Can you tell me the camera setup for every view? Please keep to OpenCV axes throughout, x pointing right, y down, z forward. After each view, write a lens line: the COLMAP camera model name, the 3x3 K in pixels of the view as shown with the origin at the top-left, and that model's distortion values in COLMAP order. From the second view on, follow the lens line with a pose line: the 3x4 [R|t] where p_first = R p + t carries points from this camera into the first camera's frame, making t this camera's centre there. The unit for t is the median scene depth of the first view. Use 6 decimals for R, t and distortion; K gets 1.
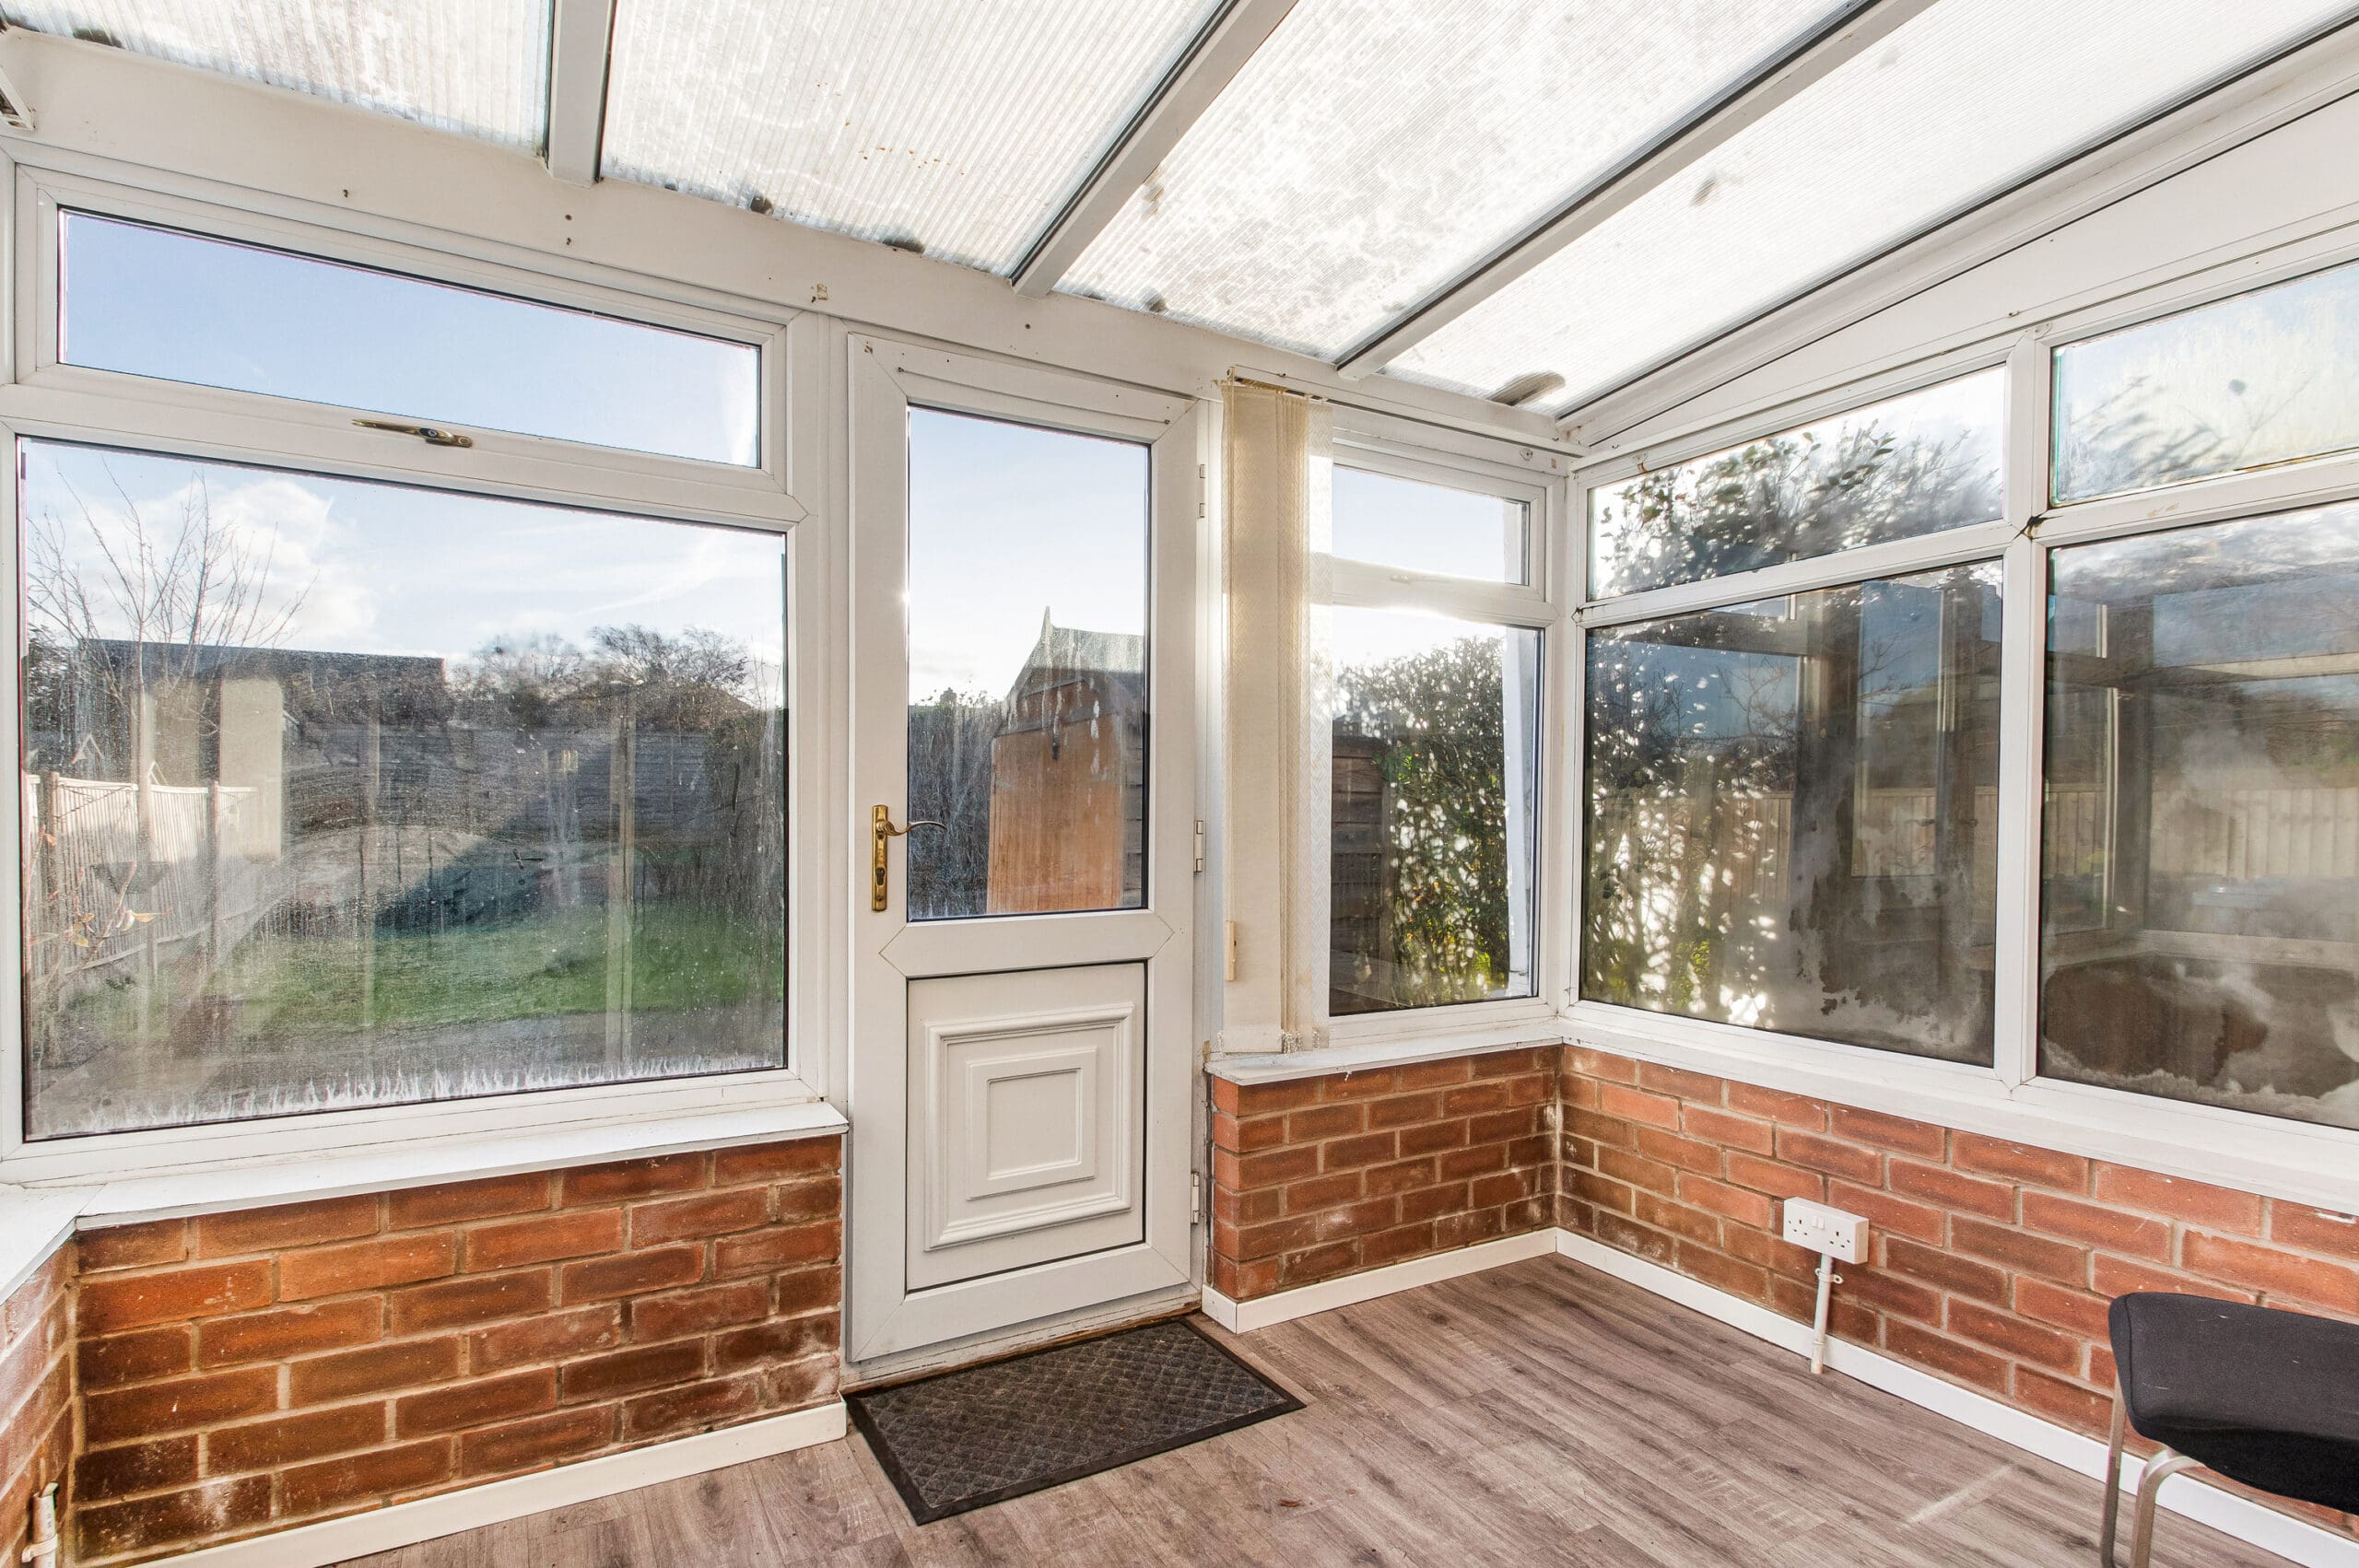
lens RADIAL K [[1149.4, 0, 1178.7], [0, 1149.4, 776.0], [0, 0, 1]] dist [-0.010513, -0.007746]
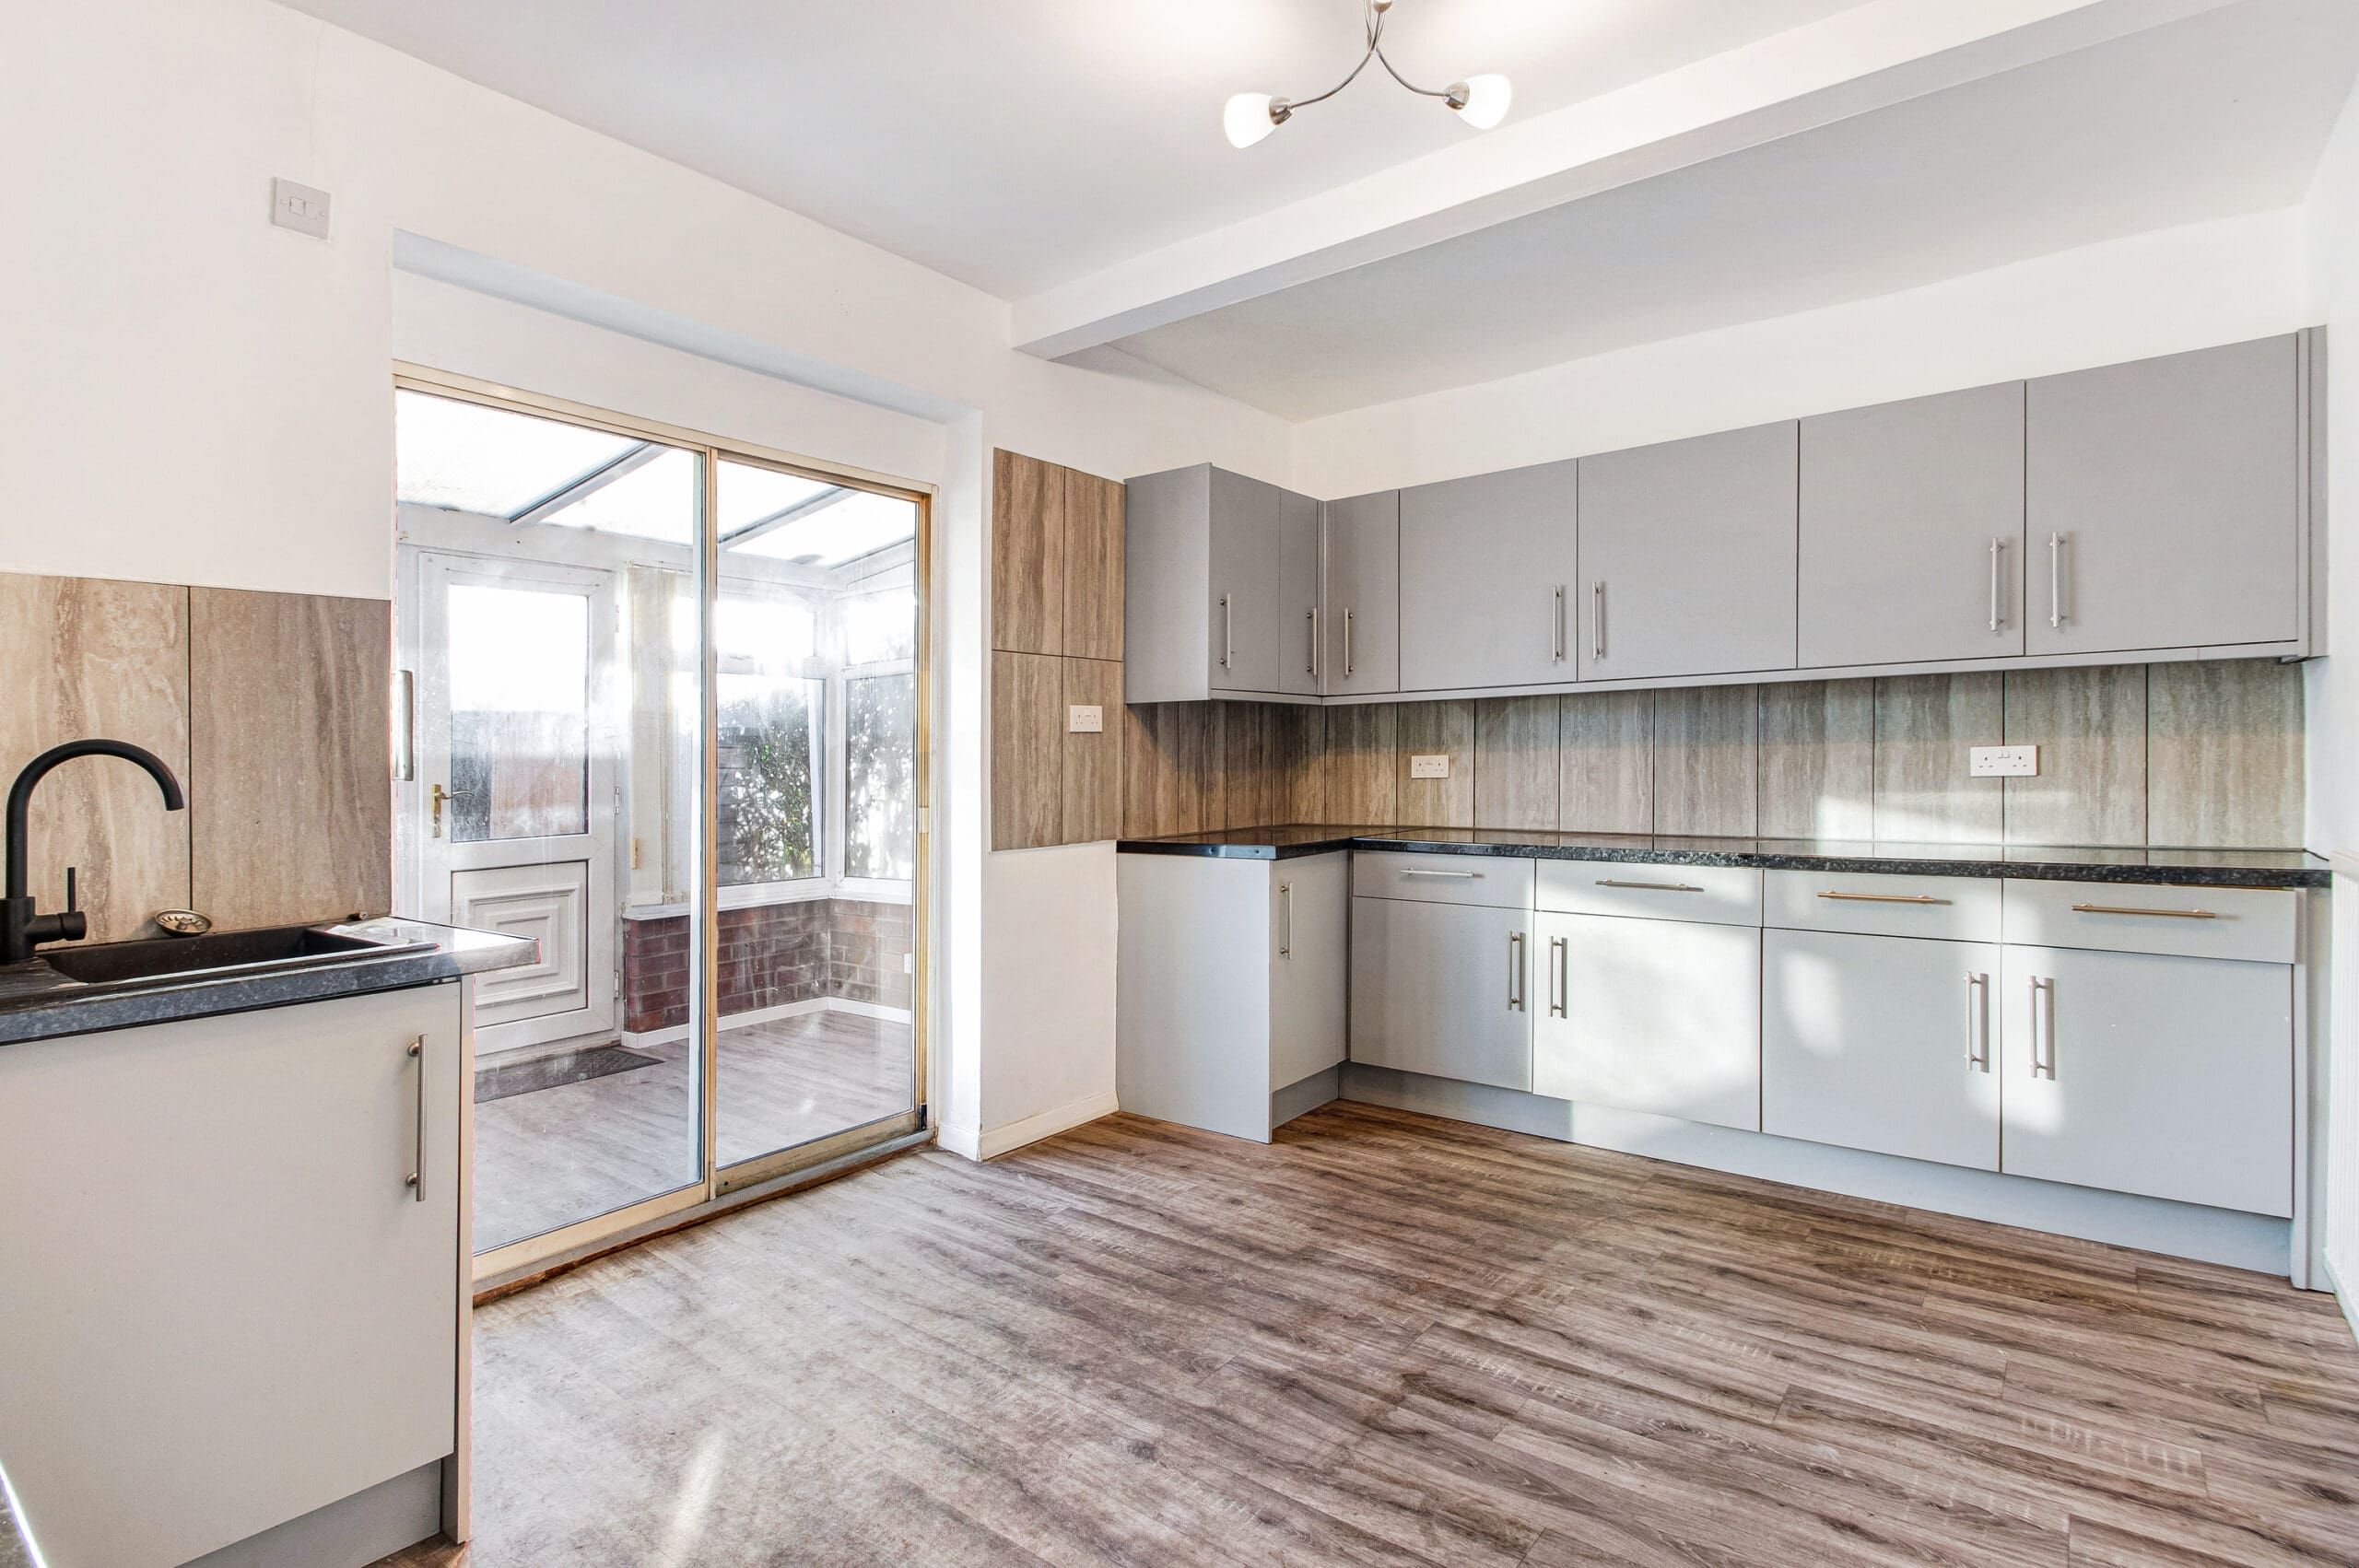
lens RADIAL K [[1149.4, 0, 1125.0], [0, 1149.4, 710.1], [0, 0, 1]] dist [-0.010513, -0.007746]
pose [[0.932642, -0.003552, 0.360786, 0.106761], [0.010723, 0.999783, -0.017878, -0.042731], [-0.360645, 0.020542, 0.932477, -0.999401]]
